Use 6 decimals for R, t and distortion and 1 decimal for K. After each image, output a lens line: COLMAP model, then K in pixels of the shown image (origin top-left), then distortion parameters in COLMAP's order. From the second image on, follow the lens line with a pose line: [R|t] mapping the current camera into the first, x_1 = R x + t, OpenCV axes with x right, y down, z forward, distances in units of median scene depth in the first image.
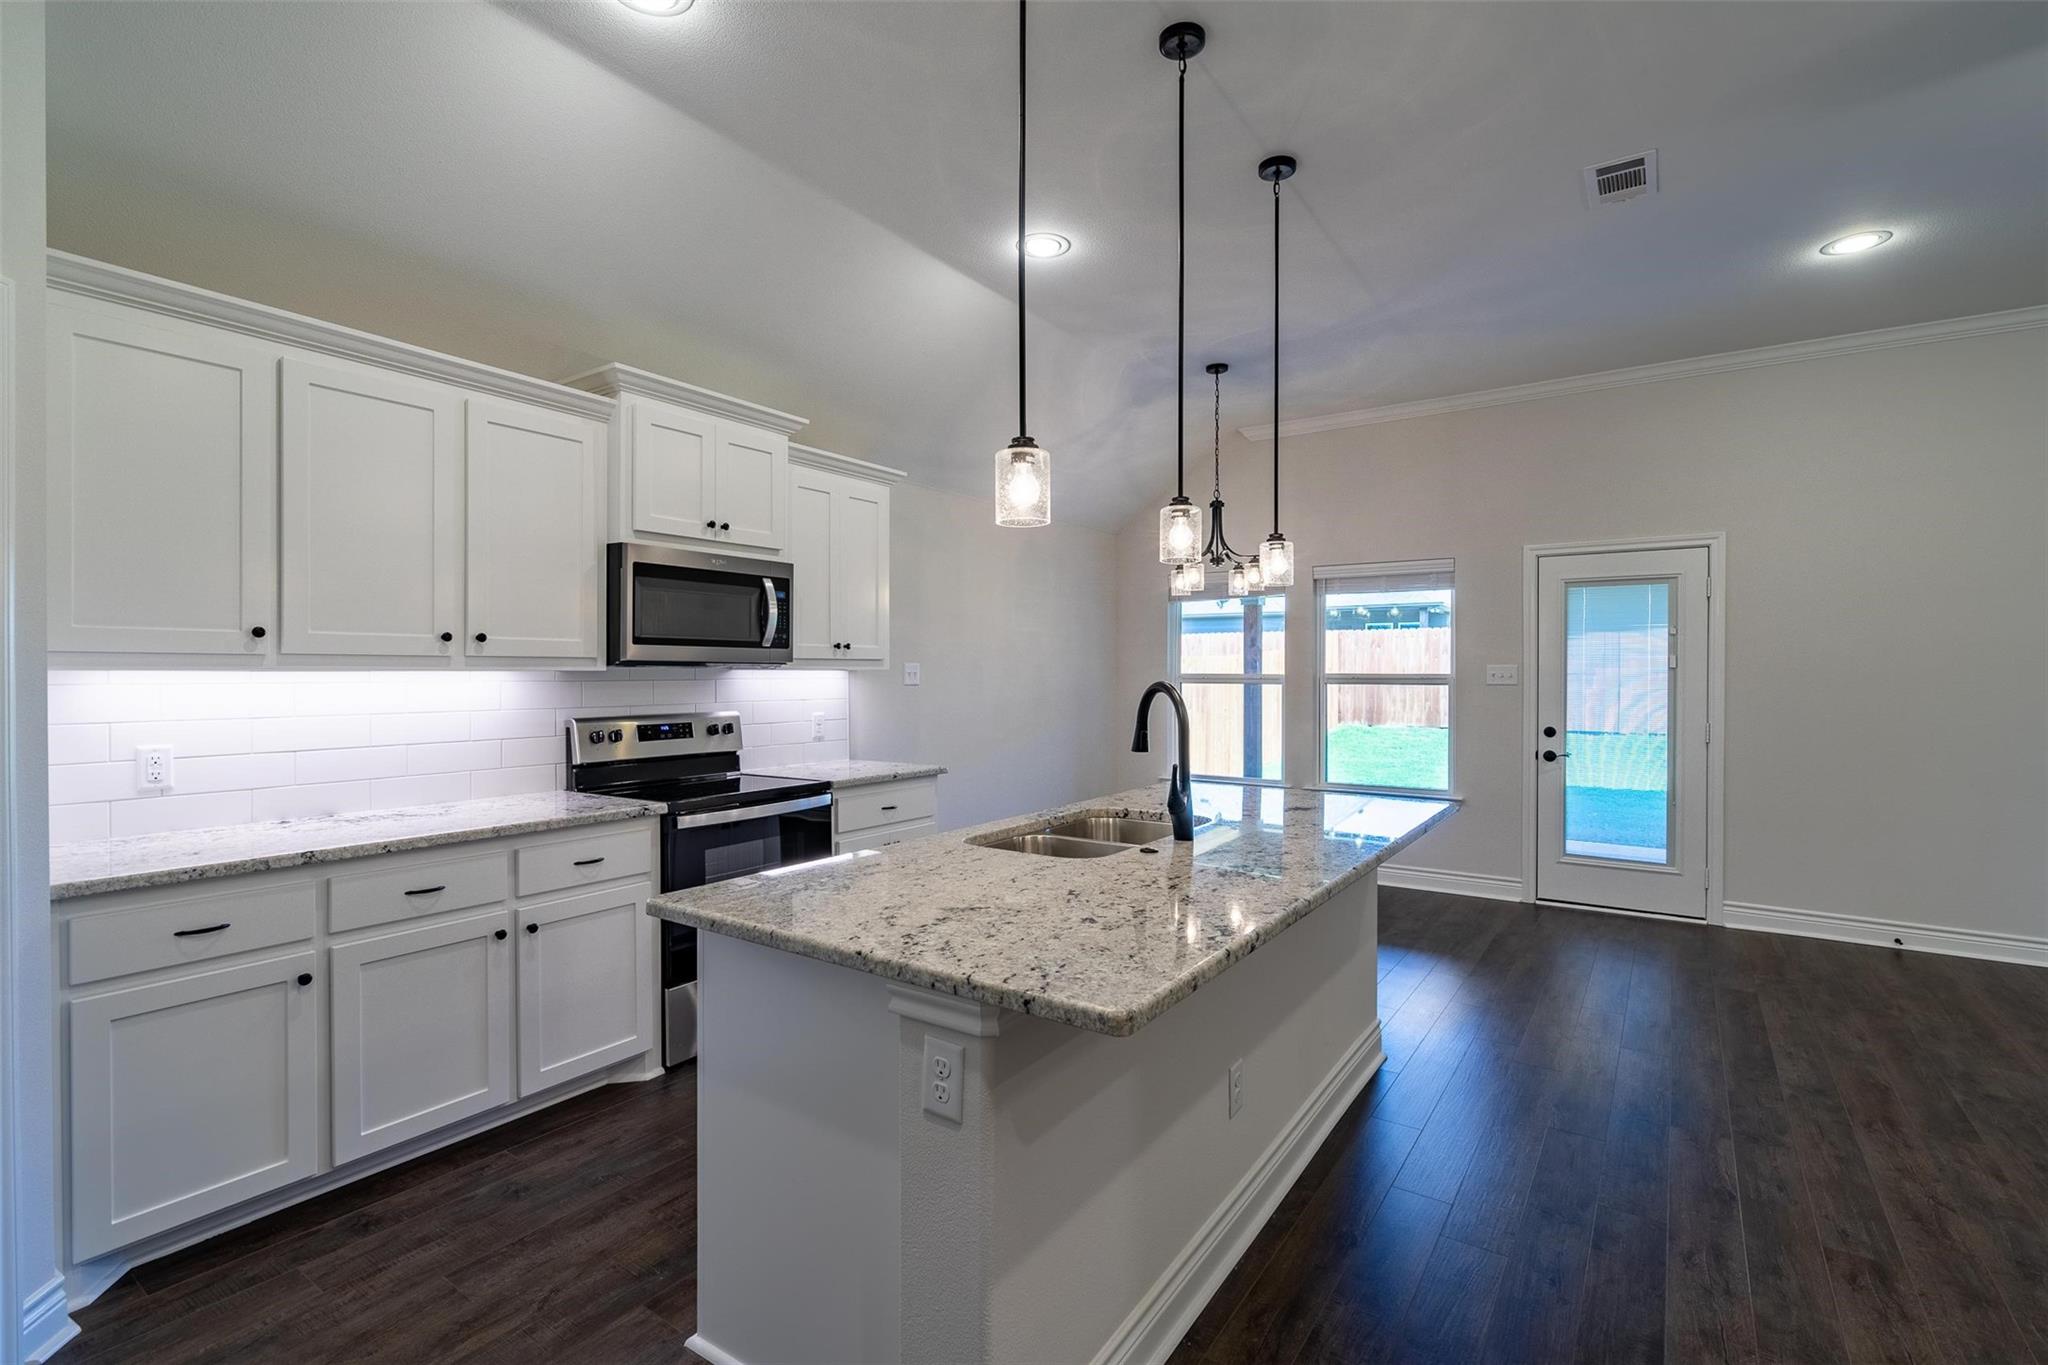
lens RADIAL K [[934.6, 0, 1023.7], [0, 934.6, 678.6], [0, 0, 1]] dist [0.000854, 0.001111]
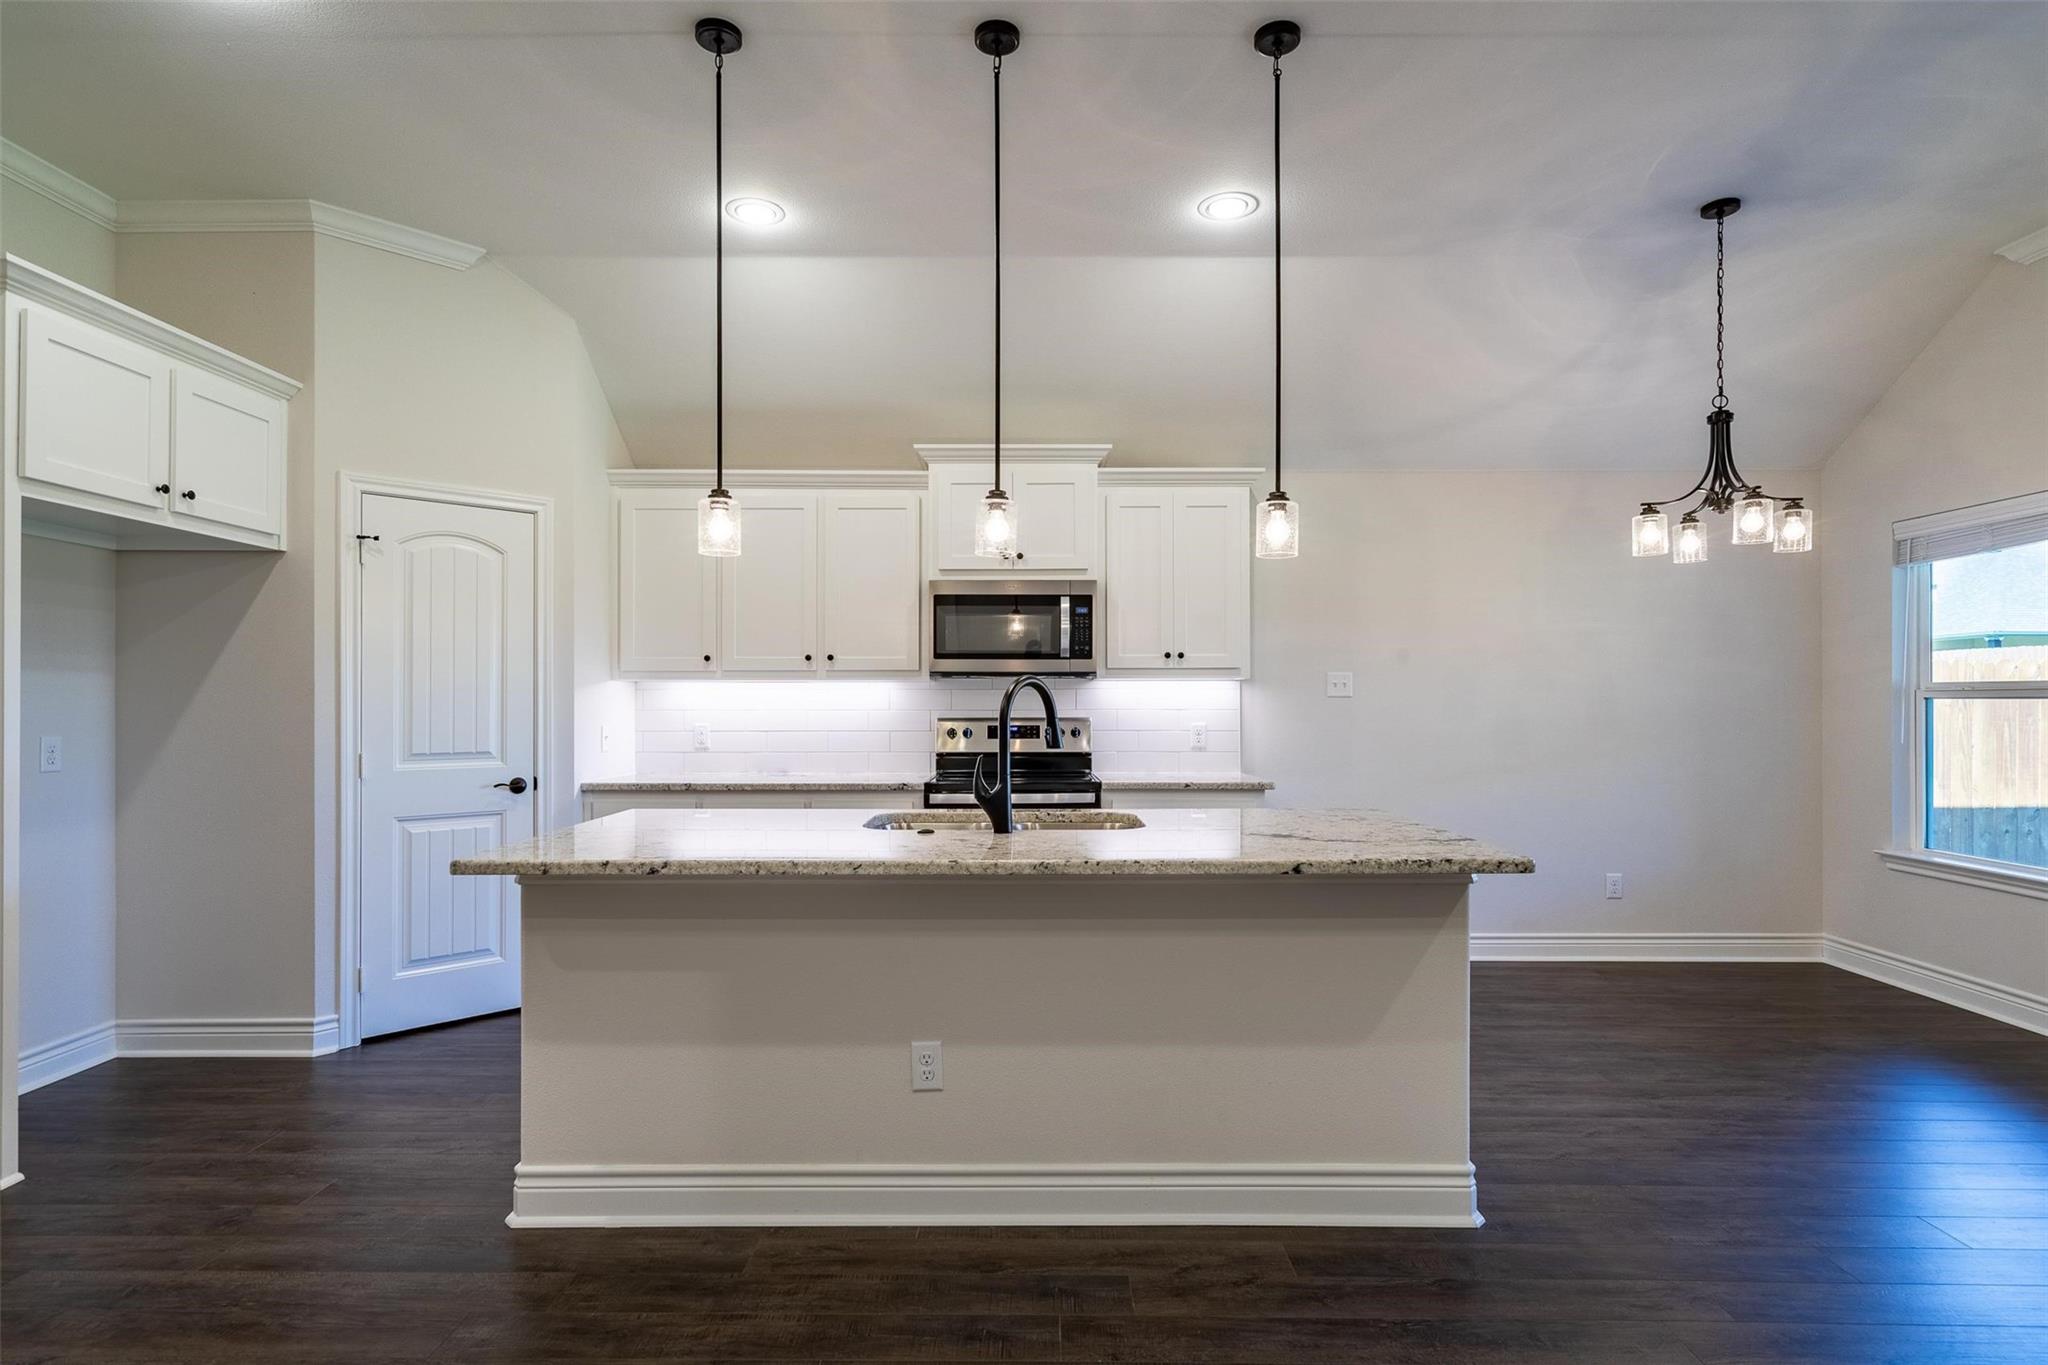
lens RADIAL K [[1044.8, 0, 1027.2], [0, 1044.8, 701.4], [0, 0, 1]] dist [0.003770, 0.001060]
pose [[0.564627, -0.002225, -0.825343, 0.779571], [-0.005012, 0.999969, -0.006125, 0.027498], [0.825331, 0.007595, 0.564599, 0.277400]]
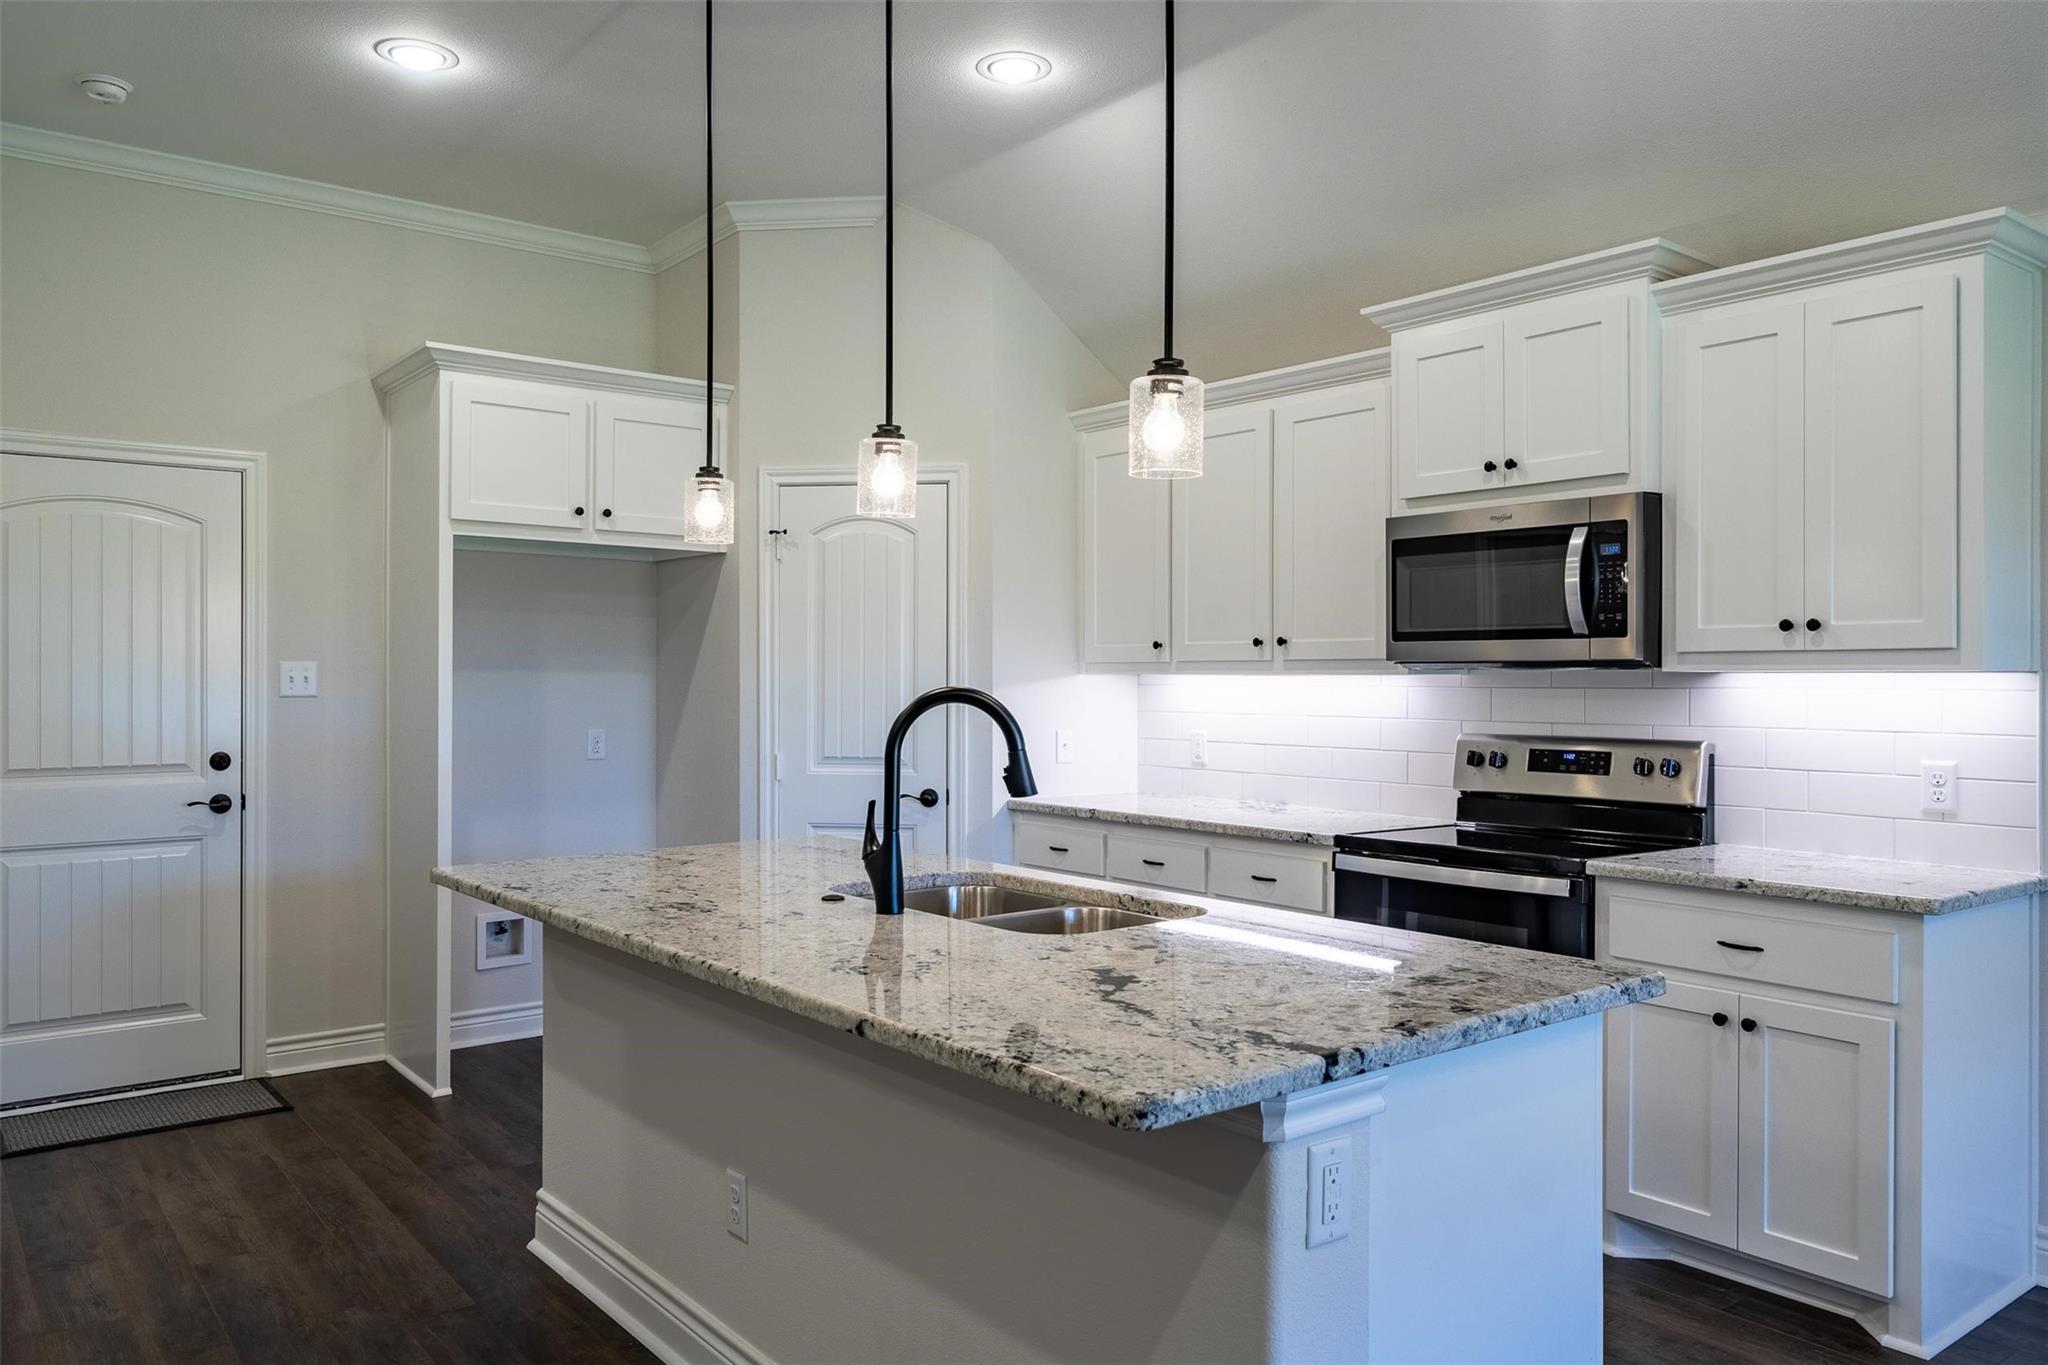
lens RADIAL K [[1471.0, 0, 1024.0], [0, 1471.0, 682.5], [0, 0, 1]] dist [0.015682, -0.003636]
pose [[-0.296510, 0.001853, -0.955028, 0.839487], [-0.009355, 0.999945, 0.004844, -0.003982], [0.954984, 0.010370, -0.296476, 1.002370]]
